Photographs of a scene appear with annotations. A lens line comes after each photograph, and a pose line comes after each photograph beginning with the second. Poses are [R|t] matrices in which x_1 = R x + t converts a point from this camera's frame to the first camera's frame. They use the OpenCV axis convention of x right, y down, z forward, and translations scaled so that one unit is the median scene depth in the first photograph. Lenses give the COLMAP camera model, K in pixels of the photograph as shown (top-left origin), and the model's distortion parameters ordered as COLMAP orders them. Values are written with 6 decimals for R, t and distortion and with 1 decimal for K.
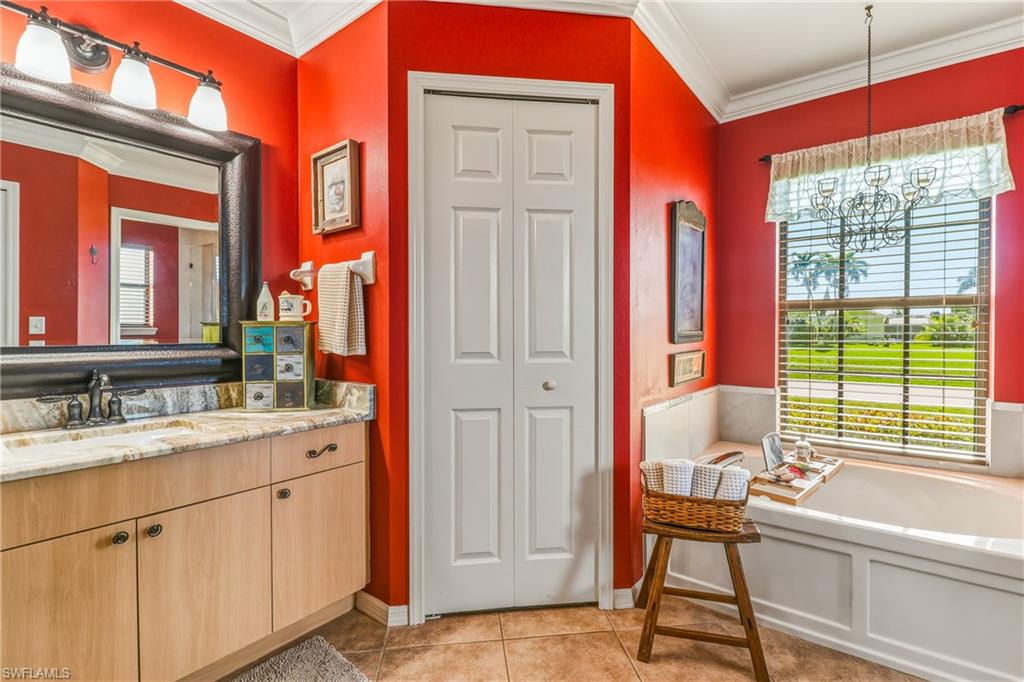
lens RADIAL K [[476.8, 0, 513.8], [0, 476.8, 339.8], [0, 0, 1]] dist [0.012697, -0.000987]
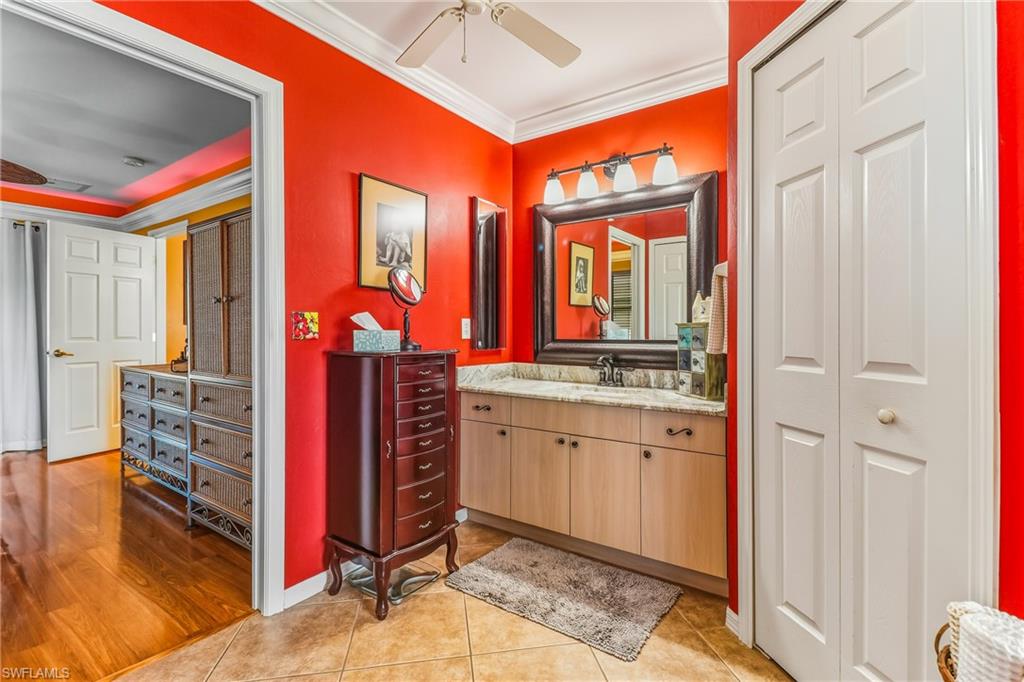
lens RADIAL K [[476.8, 0, 513.3], [0, 476.8, 333.6], [0, 0, 1]] dist [0.012697, -0.000987]
pose [[0.035102, 0.004013, -0.999376, 0.722735], [-0.013114, 0.999908, 0.003555, -0.010008], [0.999298, 0.012981, 0.035151, 0.511934]]
